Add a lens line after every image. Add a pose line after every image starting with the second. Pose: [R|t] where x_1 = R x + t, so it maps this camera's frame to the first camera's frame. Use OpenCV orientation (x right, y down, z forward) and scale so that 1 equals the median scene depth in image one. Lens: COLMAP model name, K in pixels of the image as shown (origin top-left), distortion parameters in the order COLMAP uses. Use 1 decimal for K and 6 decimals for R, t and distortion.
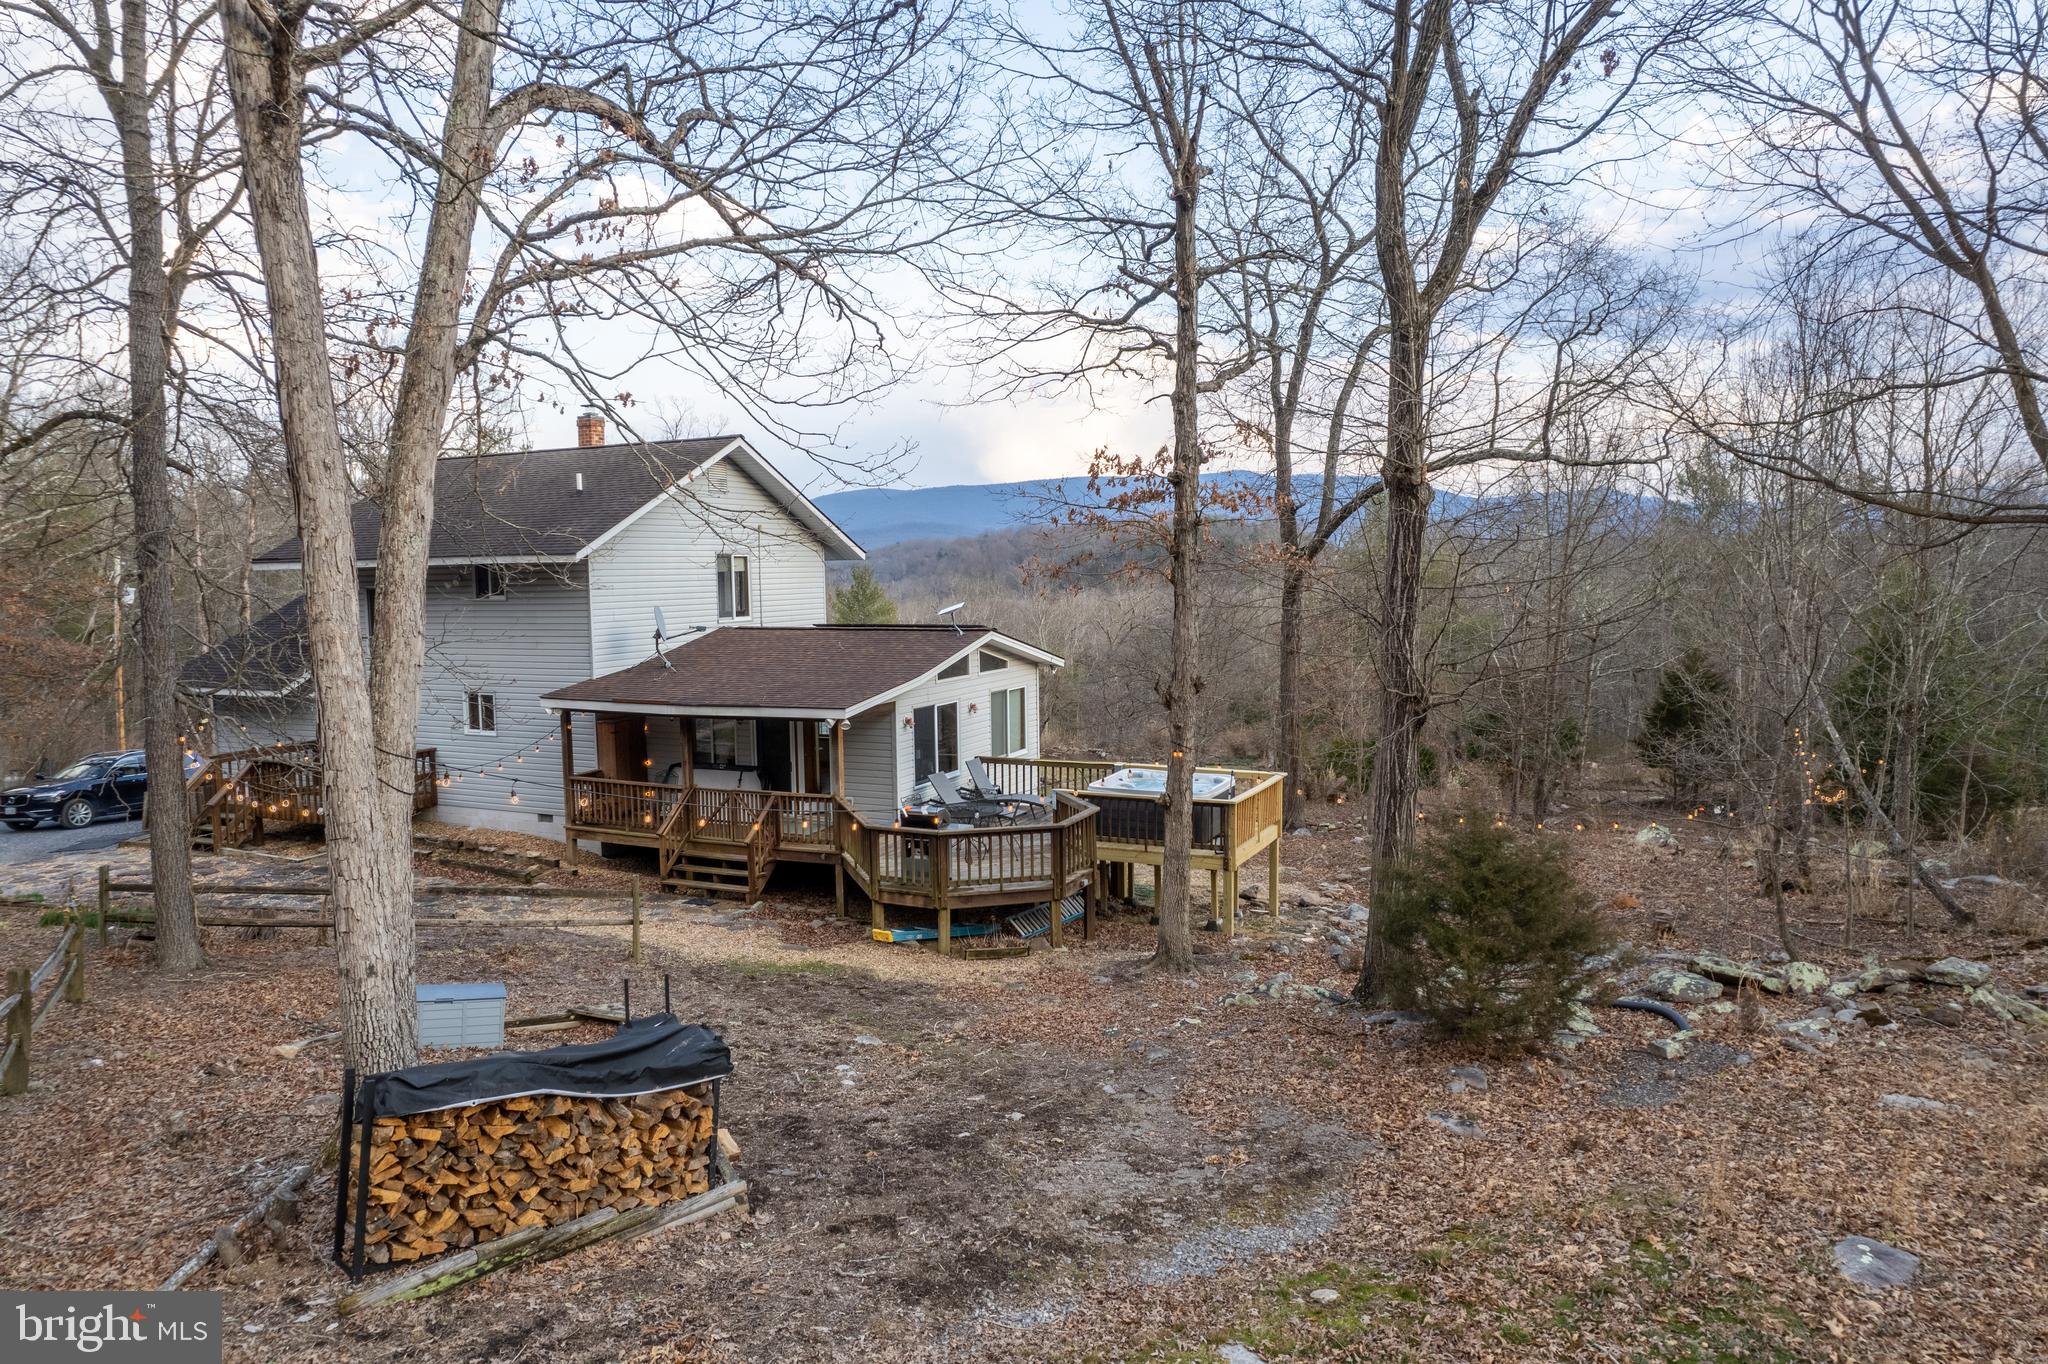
lens RADIAL K [[1324.5, 0, 1024.0], [0, 1324.5, 682.0], [0, 0, 1]] dist [0.185657, 0.000626]
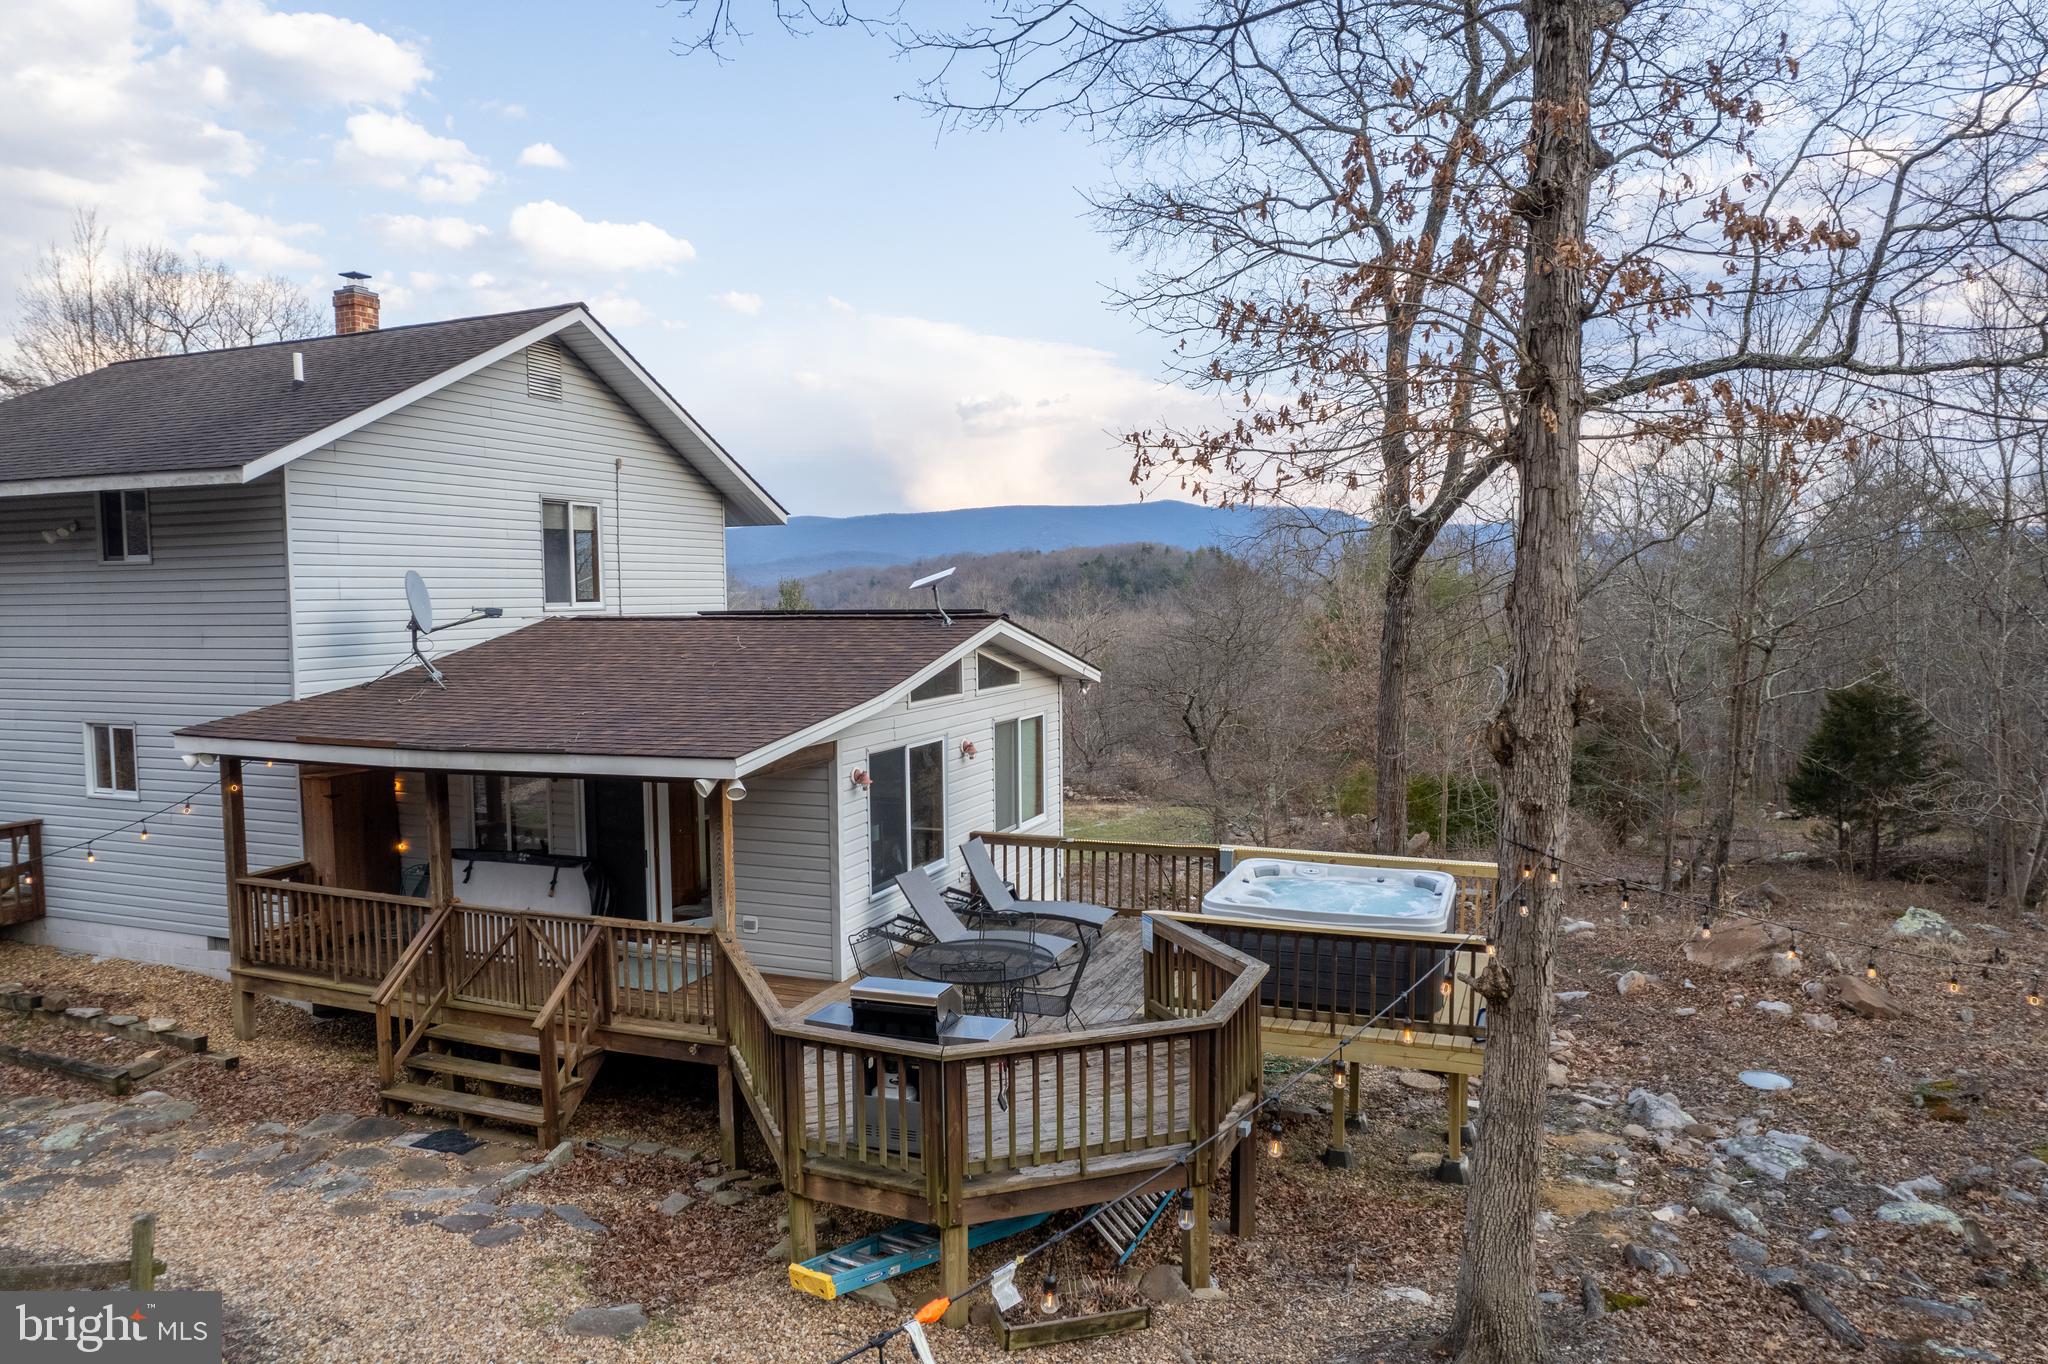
lens RADIAL K [[1368.2, 0, 1029.7], [0, 1368.2, 702.8], [0, 0, 1]] dist [0.058786, 0.001906]
pose [[0.998761, -0.000351, 0.049759, -0.043448], [0.000658, 0.999981, -0.006145, 0.002471], [-0.049756, 0.006170, 0.998742, 0.414135]]
